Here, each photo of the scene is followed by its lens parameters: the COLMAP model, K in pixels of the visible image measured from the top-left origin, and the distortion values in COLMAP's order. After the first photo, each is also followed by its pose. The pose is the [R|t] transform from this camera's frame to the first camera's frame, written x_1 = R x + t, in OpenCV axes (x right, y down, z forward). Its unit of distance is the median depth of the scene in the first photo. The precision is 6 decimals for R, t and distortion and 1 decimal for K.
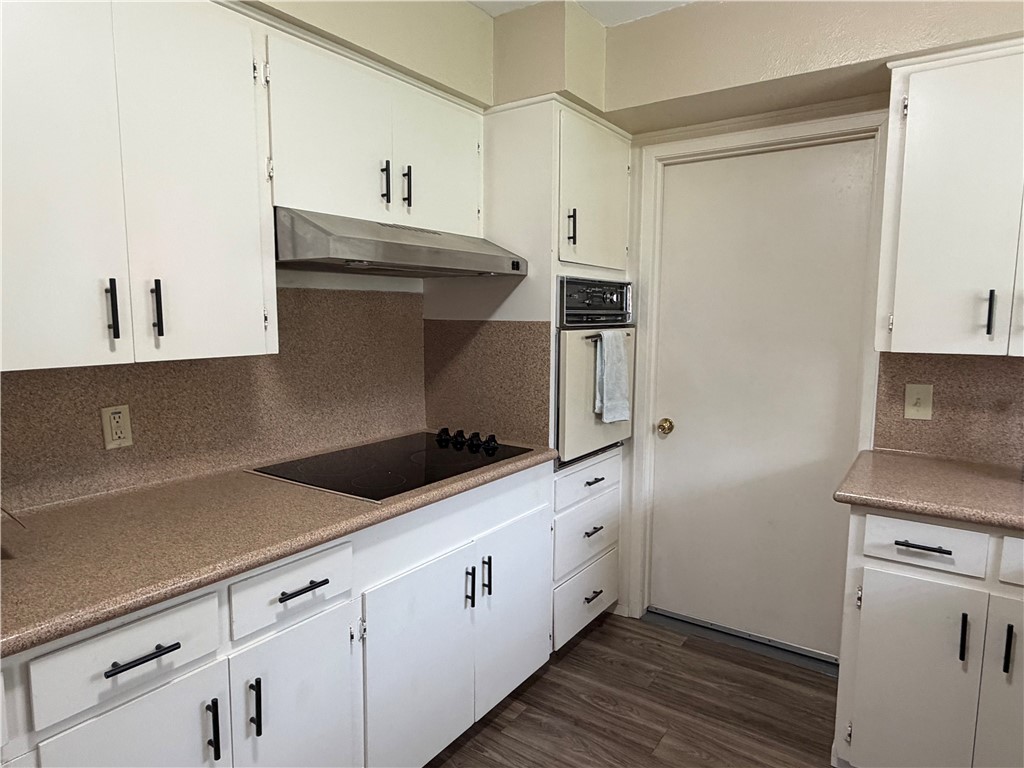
lens RADIAL K [[634.4, 0, 505.4], [0, 634.4, 387.5], [0, 0, 1]] dist [0.003717, 0.004028]
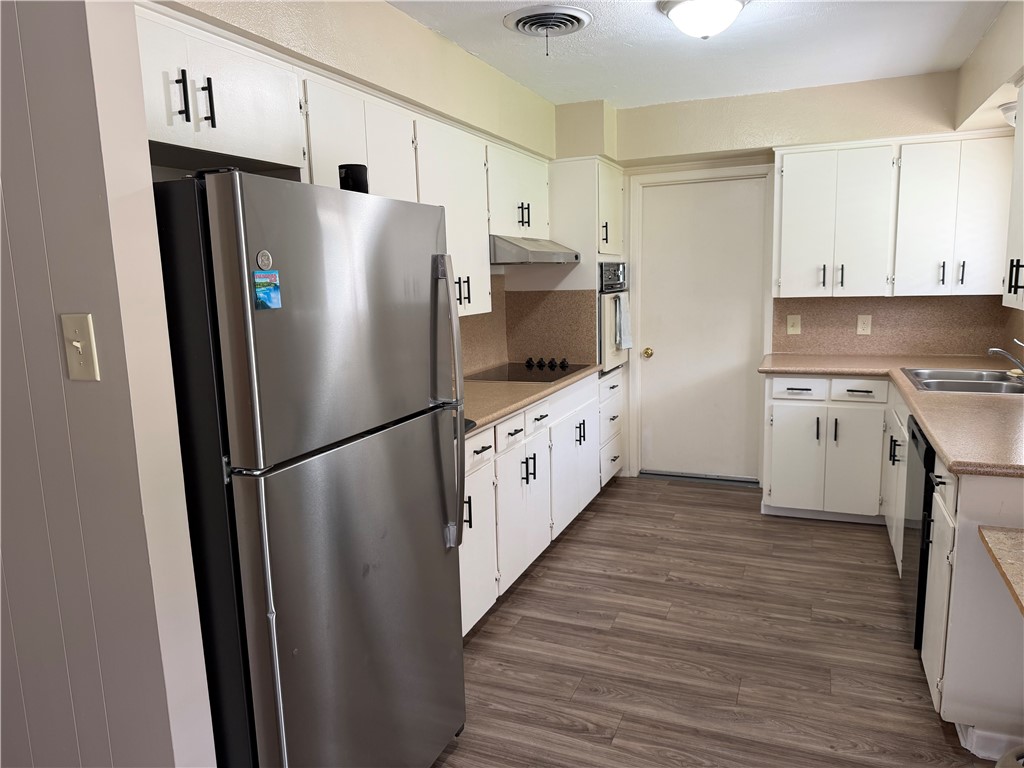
lens RADIAL K [[717.3, 0, 510.2], [0, 717.3, 390.3], [0, 0, 1]] dist [0.167946, -0.338835]
pose [[0.975985, -0.065929, 0.207623, -0.572839], [0.058231, 0.997378, 0.042980, 0.069827], [-0.209912, -0.029857, 0.977264, -0.854086]]
